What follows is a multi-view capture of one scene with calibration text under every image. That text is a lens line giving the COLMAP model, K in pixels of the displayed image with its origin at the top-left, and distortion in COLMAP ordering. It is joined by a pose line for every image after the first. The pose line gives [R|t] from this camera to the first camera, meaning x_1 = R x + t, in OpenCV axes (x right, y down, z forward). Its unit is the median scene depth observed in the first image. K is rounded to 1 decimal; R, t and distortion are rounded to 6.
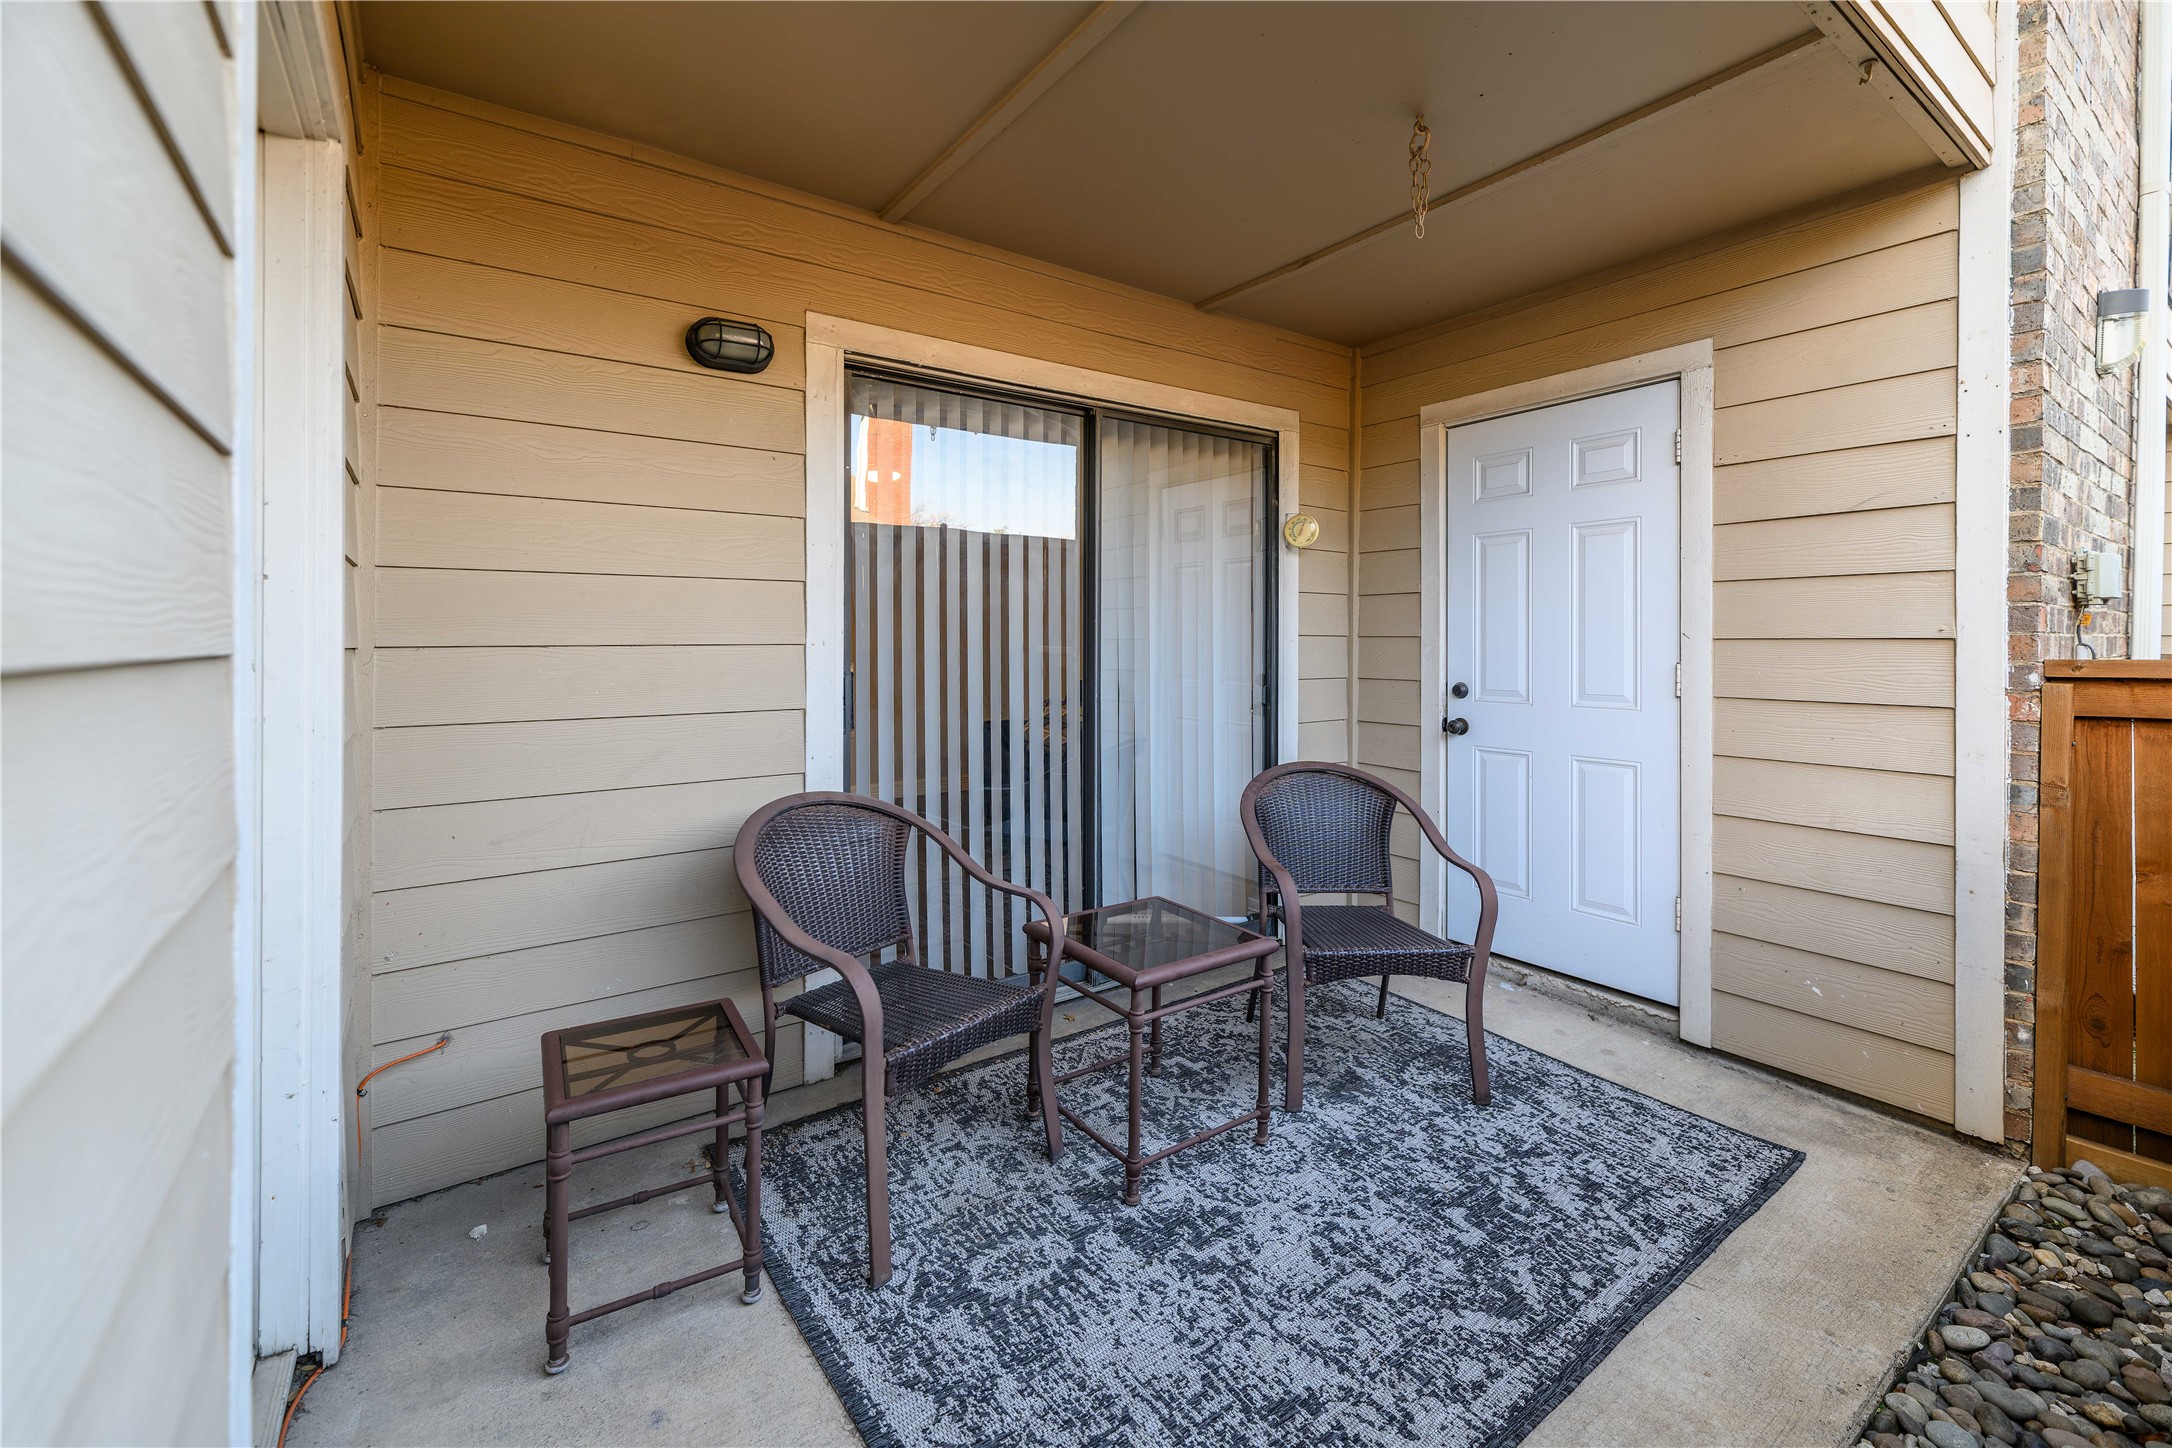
lens RADIAL K [[897.0, 0, 1083.9], [0, 897.0, 642.5], [0, 0, 1]] dist [0.000798, -0.000260]
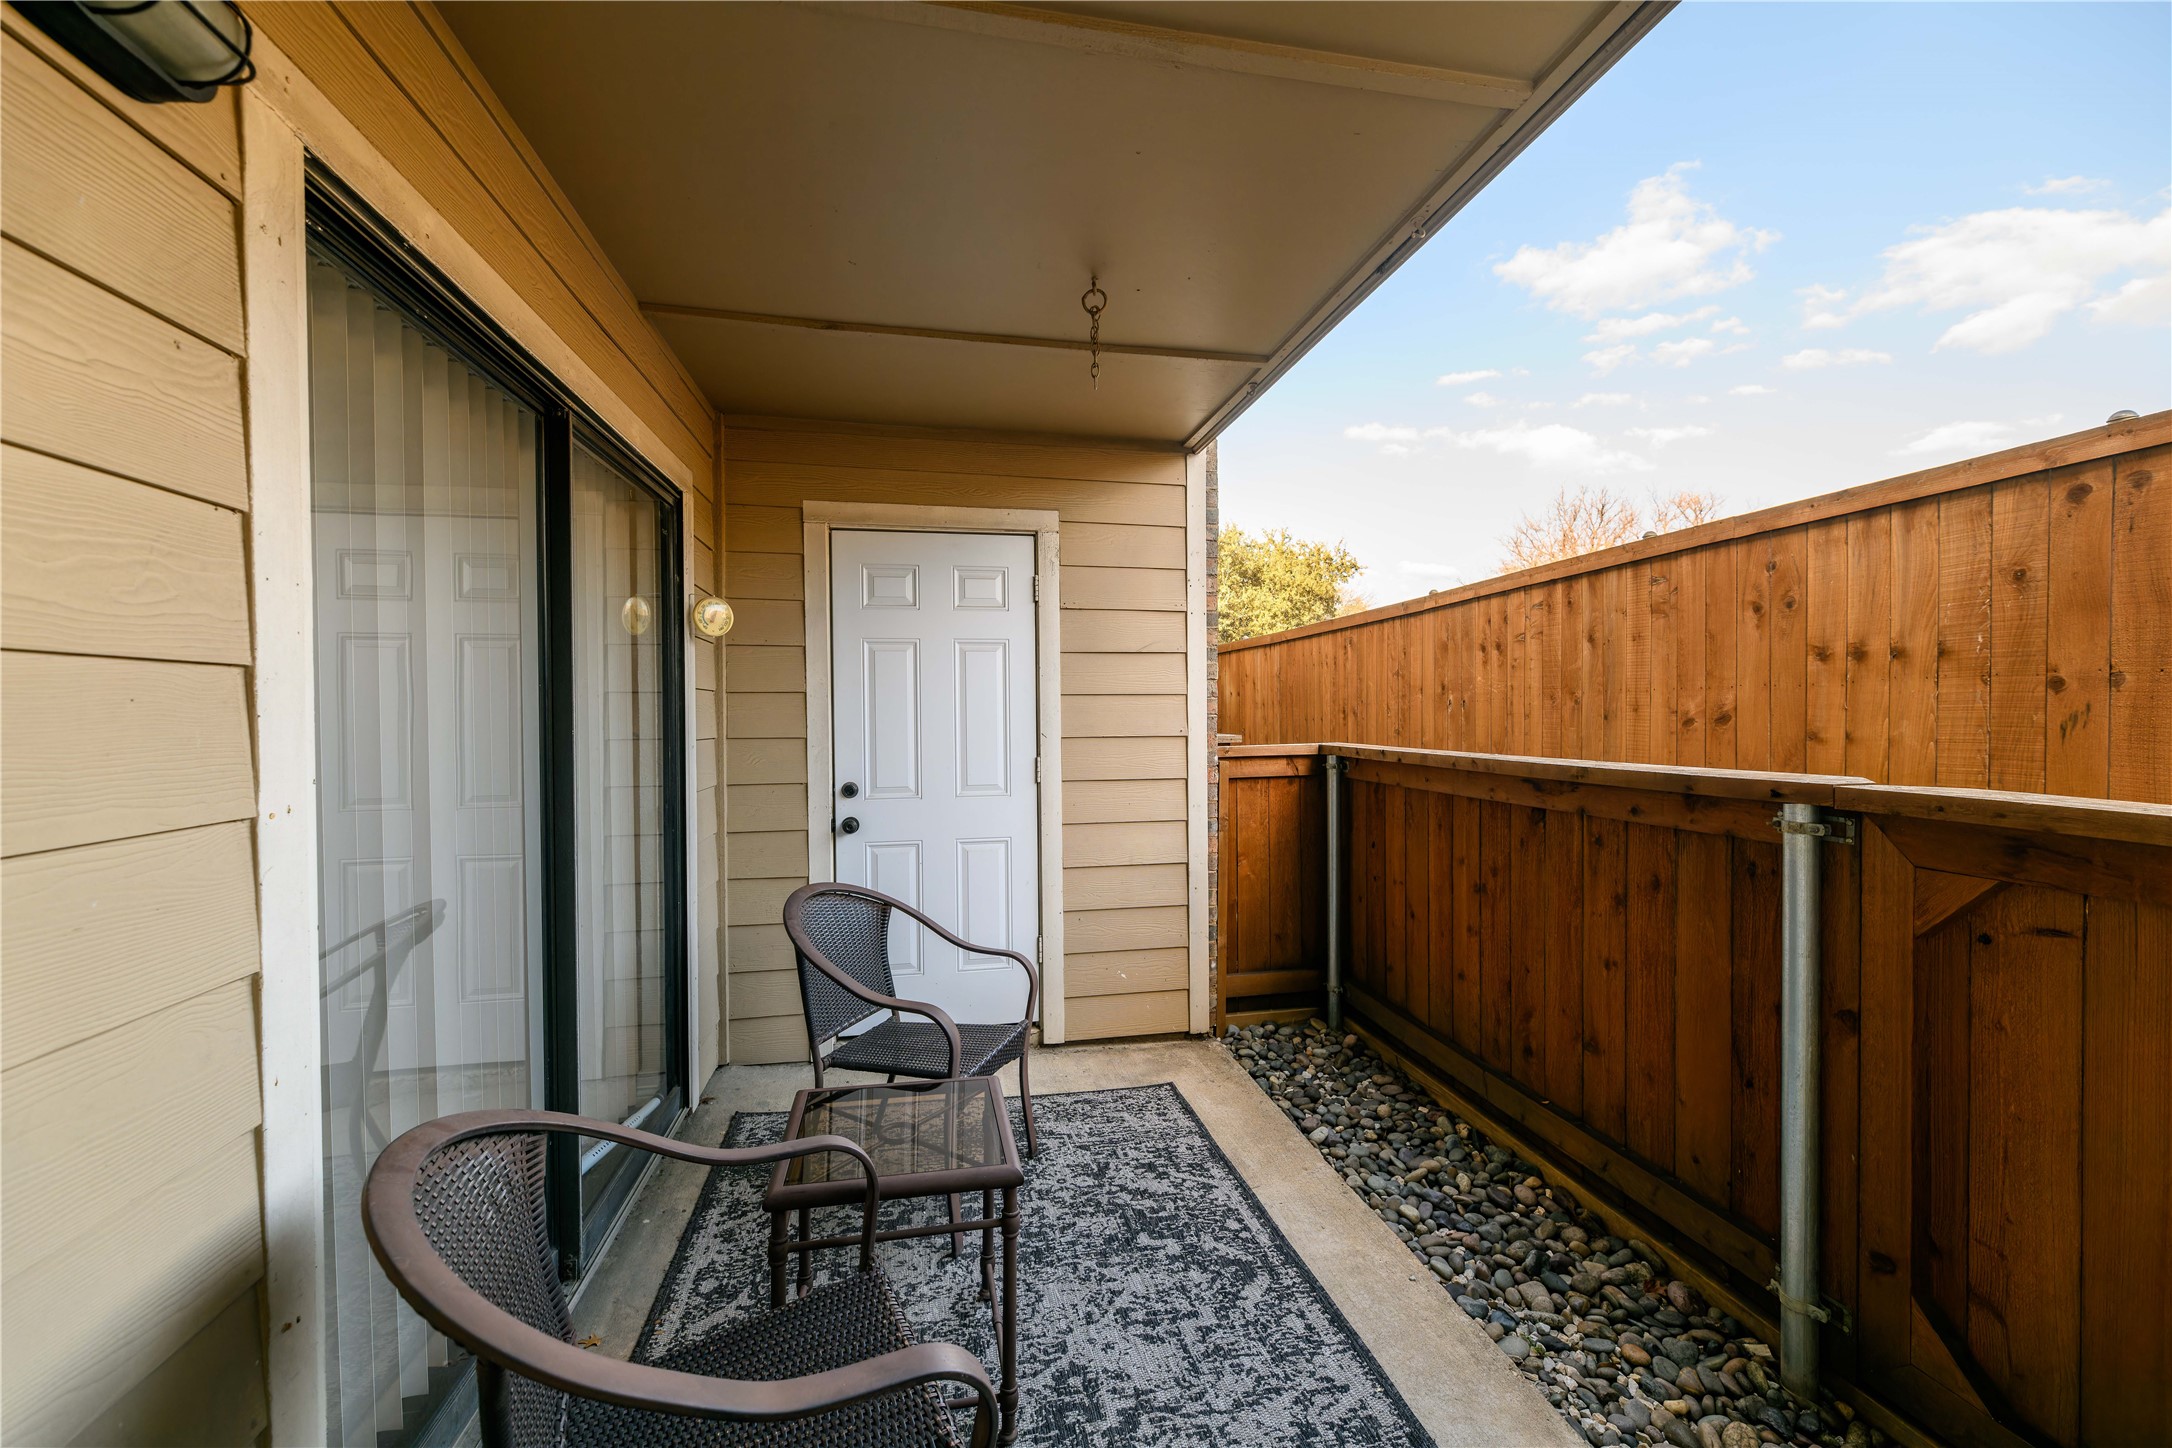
lens RADIAL K [[877.0, 0, 1086.2], [0, 877.0, 726.8], [0, 0, 1]] dist [0.002076, 0.000244]
pose [[0.405767, -0.018579, 0.913788, -0.626559], [0.006765, 0.999827, 0.017324, -0.056095], [-0.913952, -0.000848, 0.405822, 0.571383]]
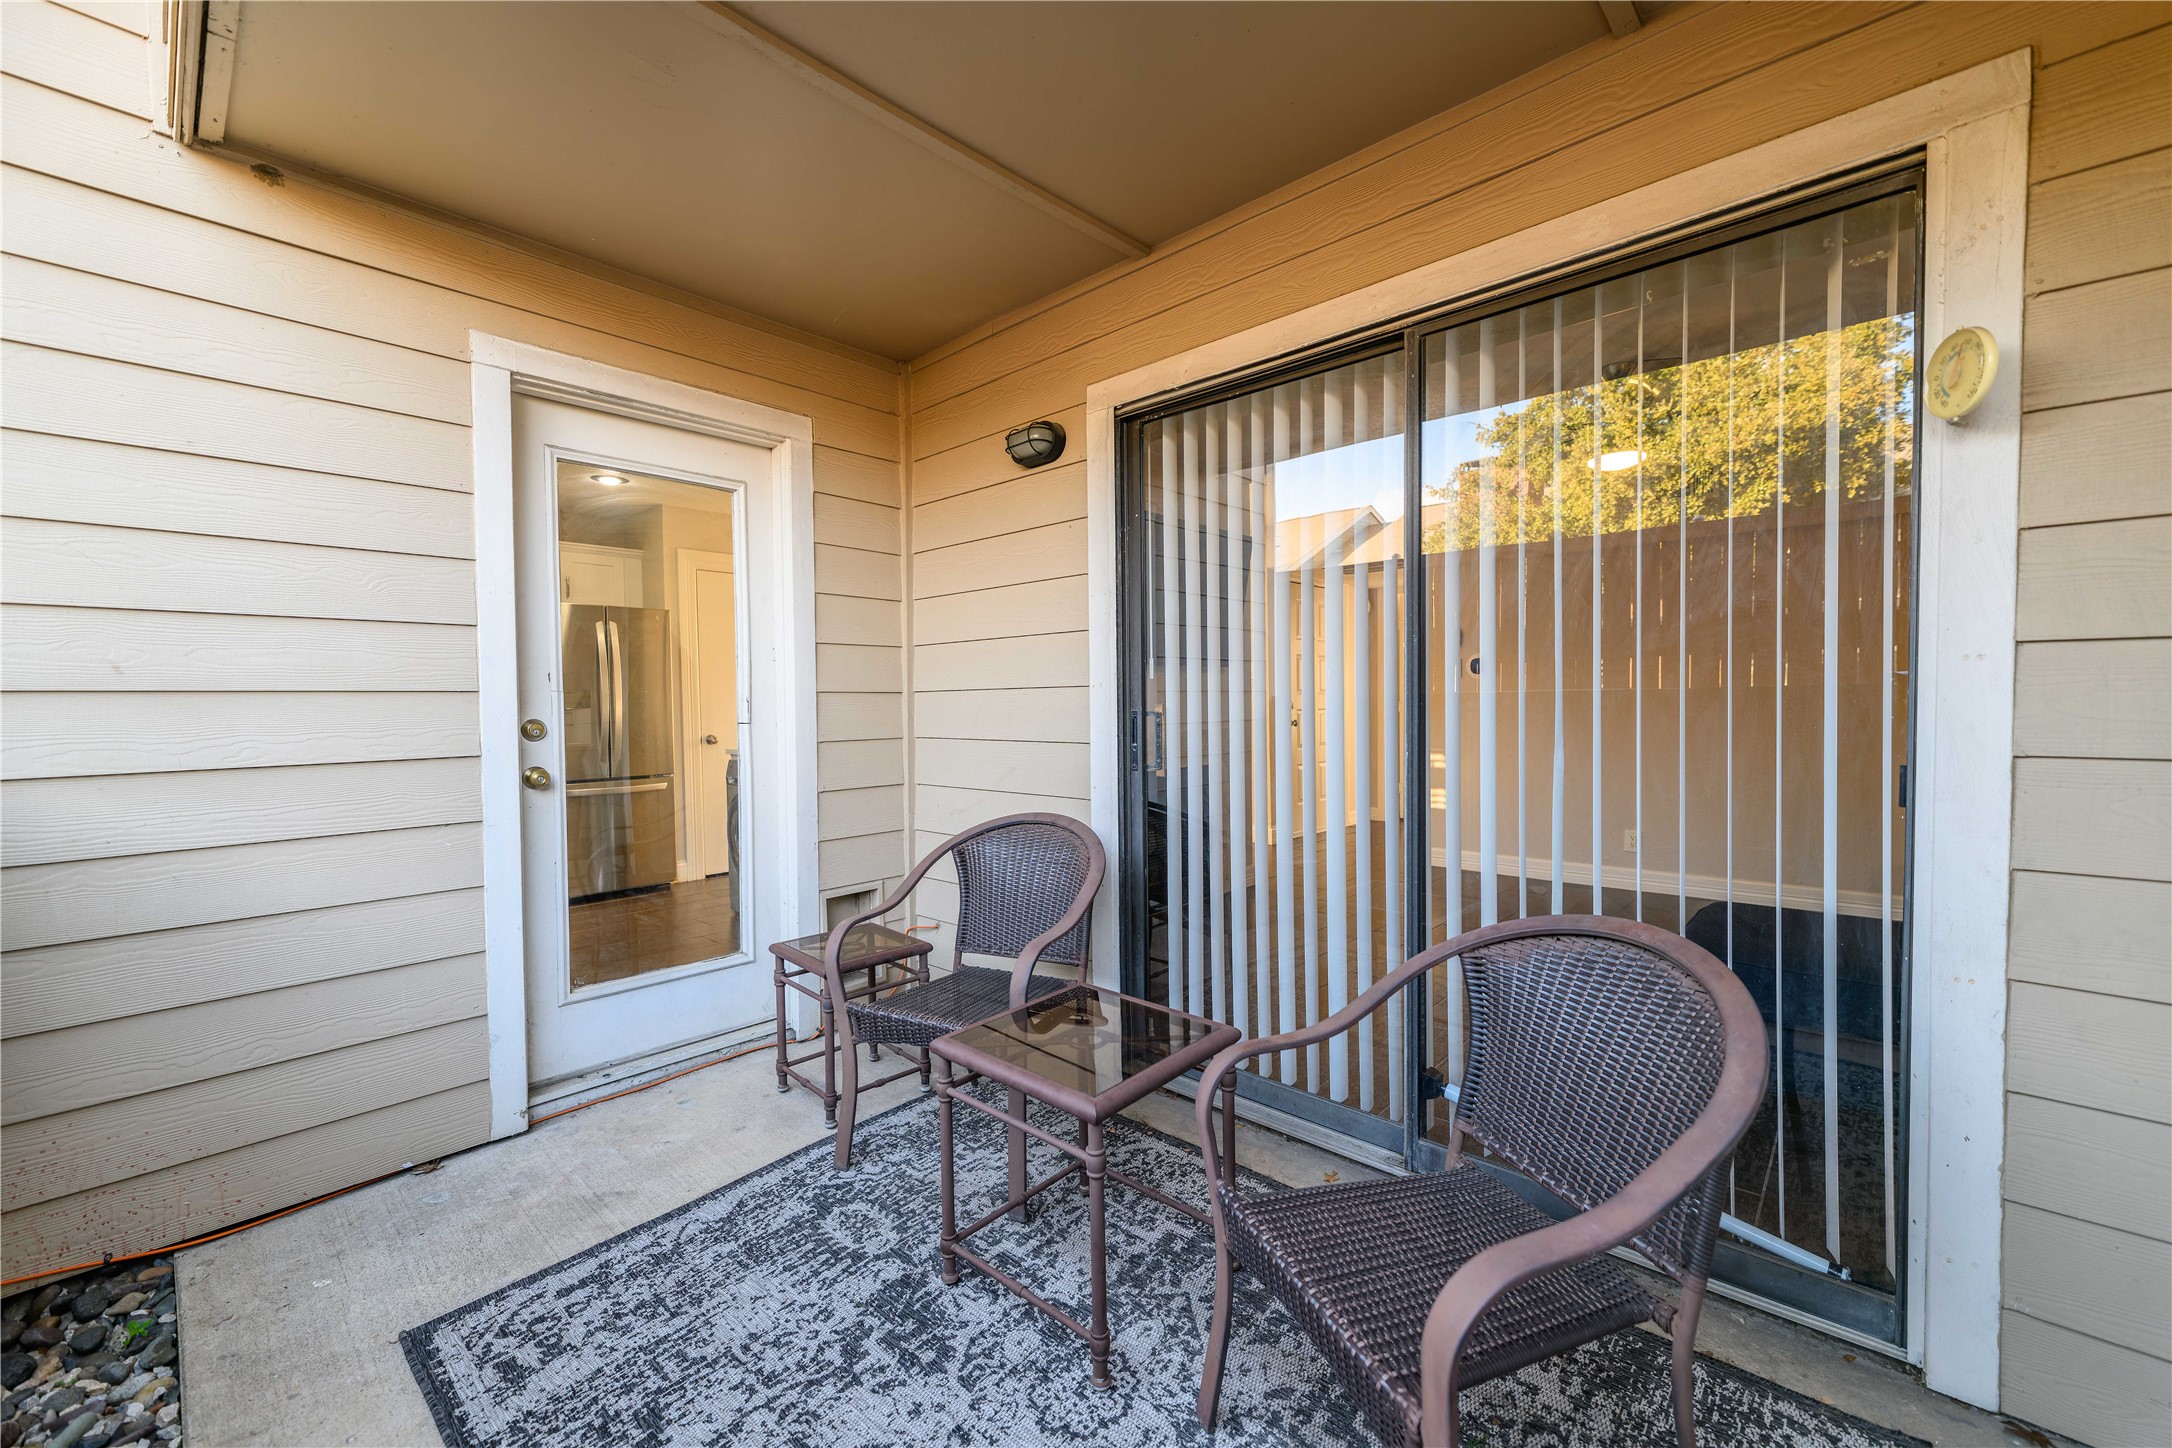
lens RADIAL K [[877.0, 0, 1086.2], [0, 877.0, 726.8], [0, 0, 1]] dist [0.002076, 0.000244]
pose [[0.203950, 0.025808, -0.978641, 0.913393], [0.008690, 0.999565, 0.028171, 0.025452], [0.978943, -0.014250, 0.203637, 0.916771]]
